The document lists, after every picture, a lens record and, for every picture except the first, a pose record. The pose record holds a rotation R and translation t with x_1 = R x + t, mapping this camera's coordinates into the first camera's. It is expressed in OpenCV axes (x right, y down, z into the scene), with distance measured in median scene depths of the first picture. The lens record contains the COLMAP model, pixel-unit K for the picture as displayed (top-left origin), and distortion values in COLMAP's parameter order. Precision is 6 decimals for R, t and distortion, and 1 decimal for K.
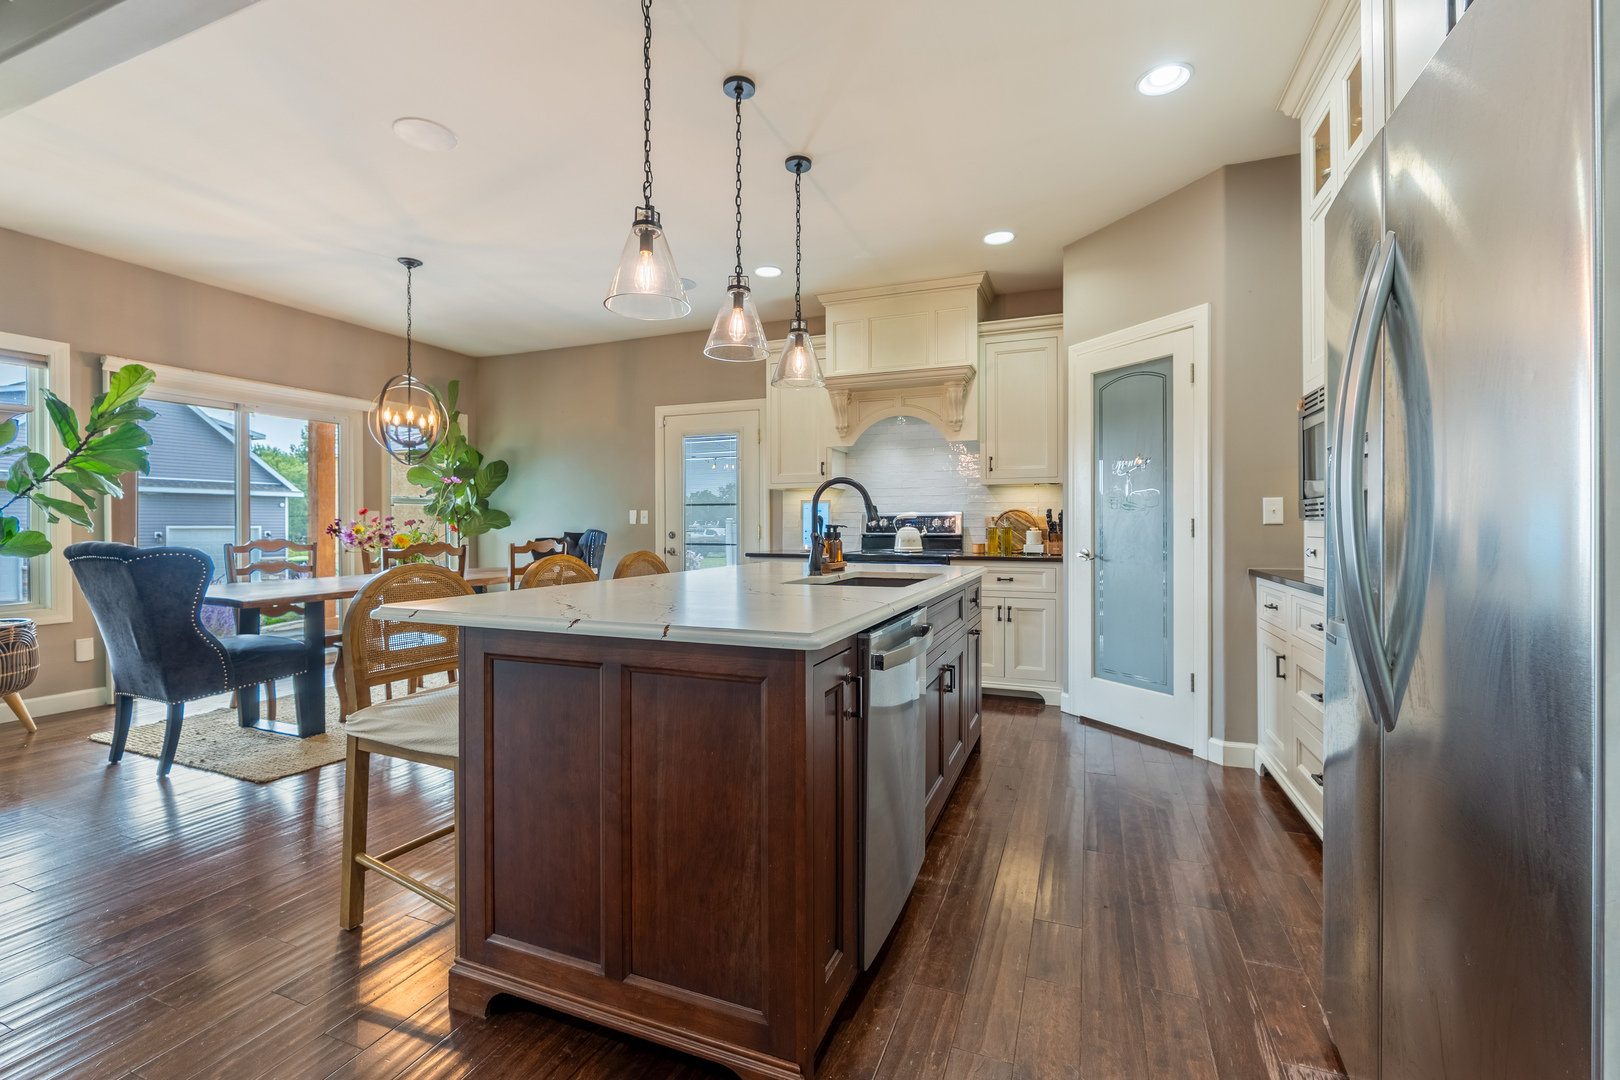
lens RADIAL K [[700.2, 0, 811.4], [0, 700.2, 532.4], [0, 0, 1]] dist [-0.000554, -0.000440]
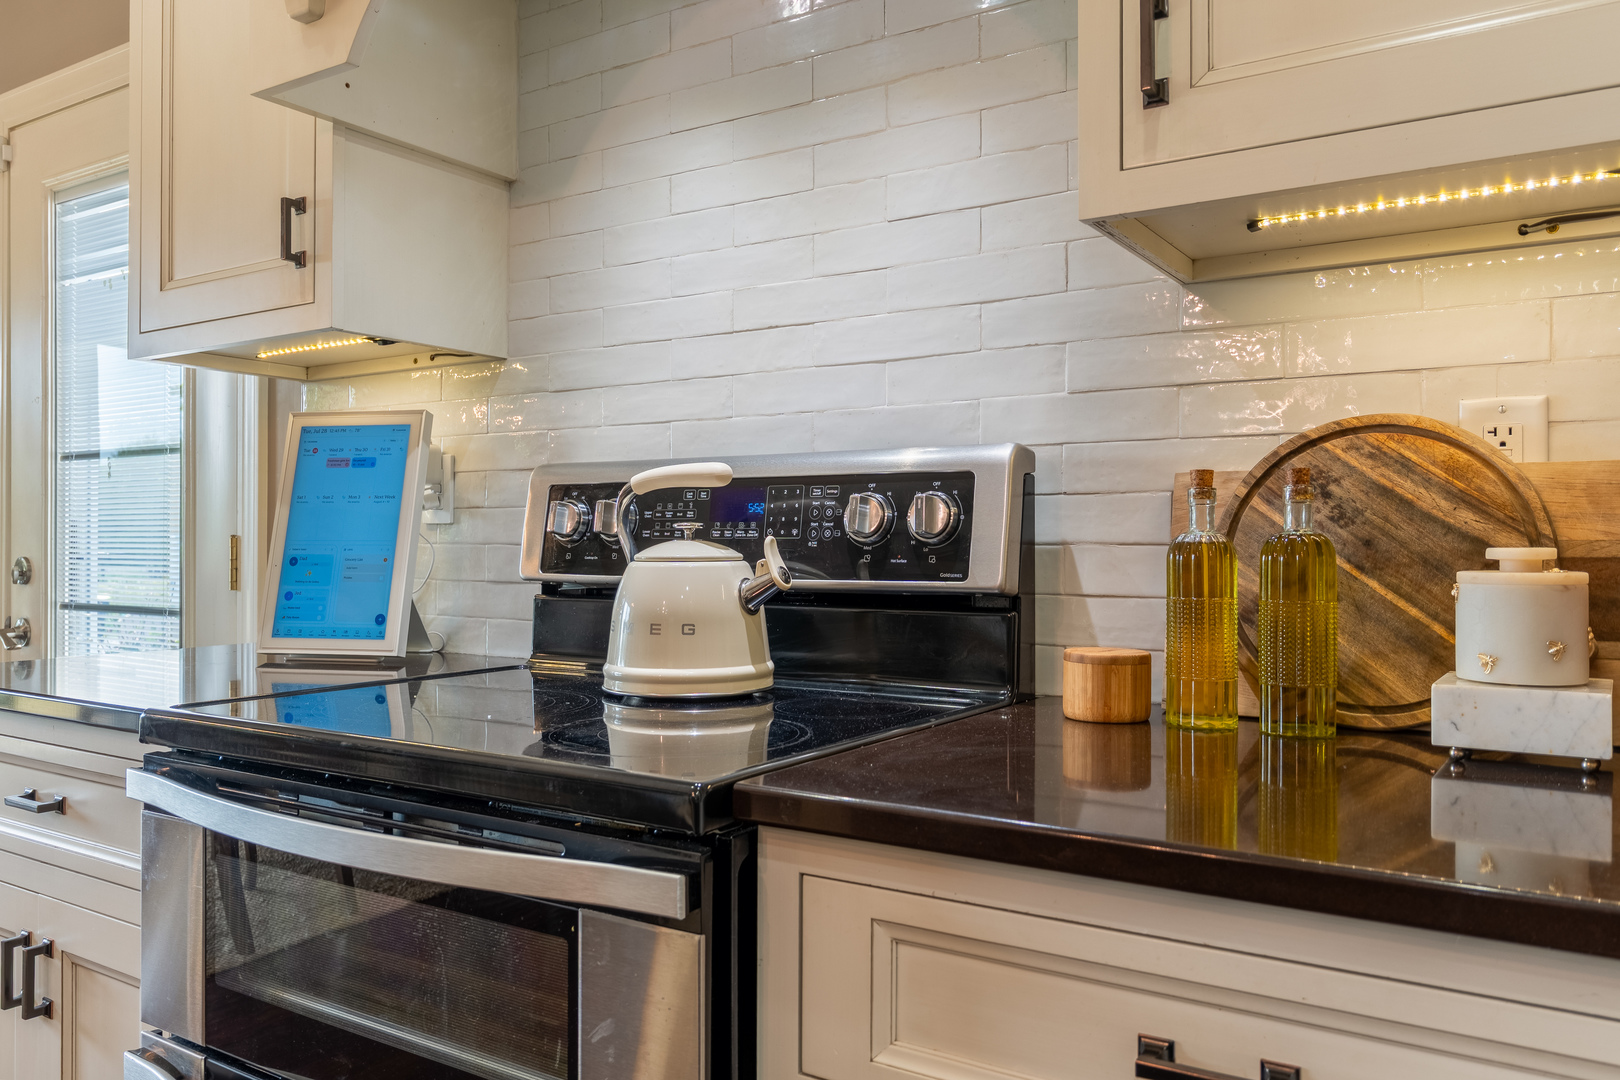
lens RADIAL K [[1204.5, 0, 806.3], [0, 1204.5, 542.1], [0, 0, 1]] dist [0.005730, 0.000965]
pose [[0.981787, 0.001913, -0.189978, 0.221763], [-0.003175, 0.999975, -0.006338, -0.005447], [0.189961, 0.006826, 0.981768, 0.726375]]
